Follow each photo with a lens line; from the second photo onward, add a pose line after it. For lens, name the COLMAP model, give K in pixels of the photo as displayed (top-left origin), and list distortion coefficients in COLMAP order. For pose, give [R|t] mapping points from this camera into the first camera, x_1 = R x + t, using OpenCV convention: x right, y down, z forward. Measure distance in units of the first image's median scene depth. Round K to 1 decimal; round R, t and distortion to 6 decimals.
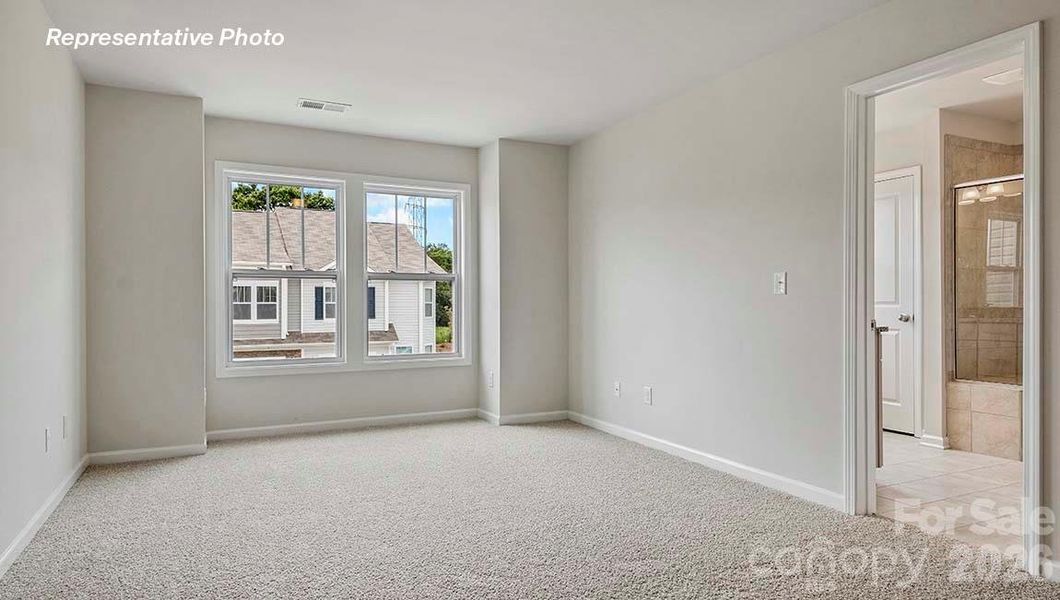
lens RADIAL K [[634.1, 0, 528.1], [0, 634.1, 303.1], [0, 0, 1]] dist [0.006475, 0.000384]
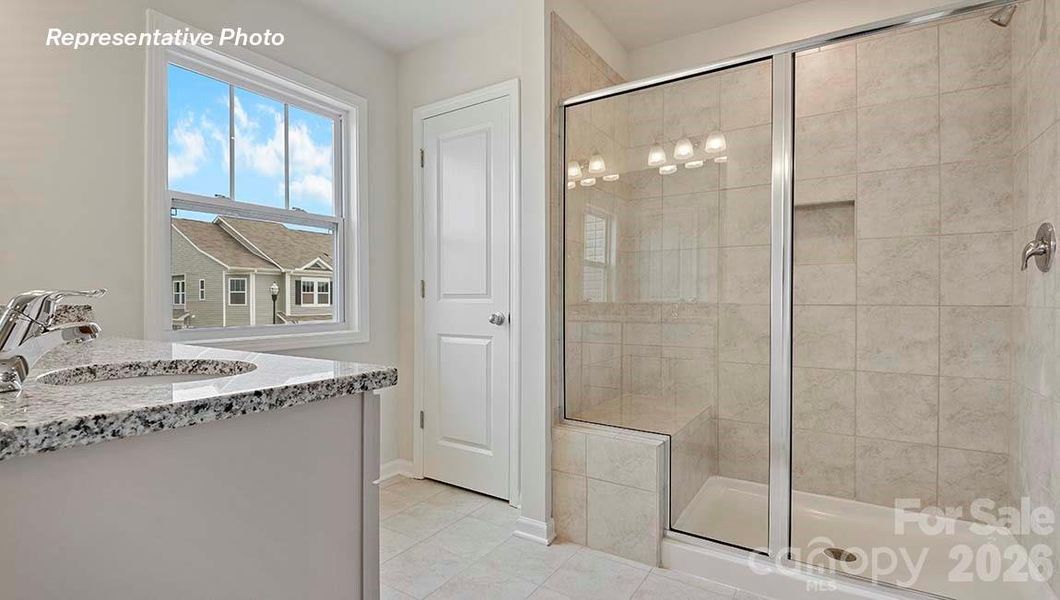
lens RADIAL K [[489.1, 0, 529.1], [0, 489.1, 301.0], [0, 0, 1]] dist [-0.000064, -0.000001]
pose [[0.853937, 0.002373, 0.520372, 0.394857], [-0.004565, 0.999985, 0.002932, 0.003753], [-0.520357, -0.004879, 0.853935, 0.611259]]
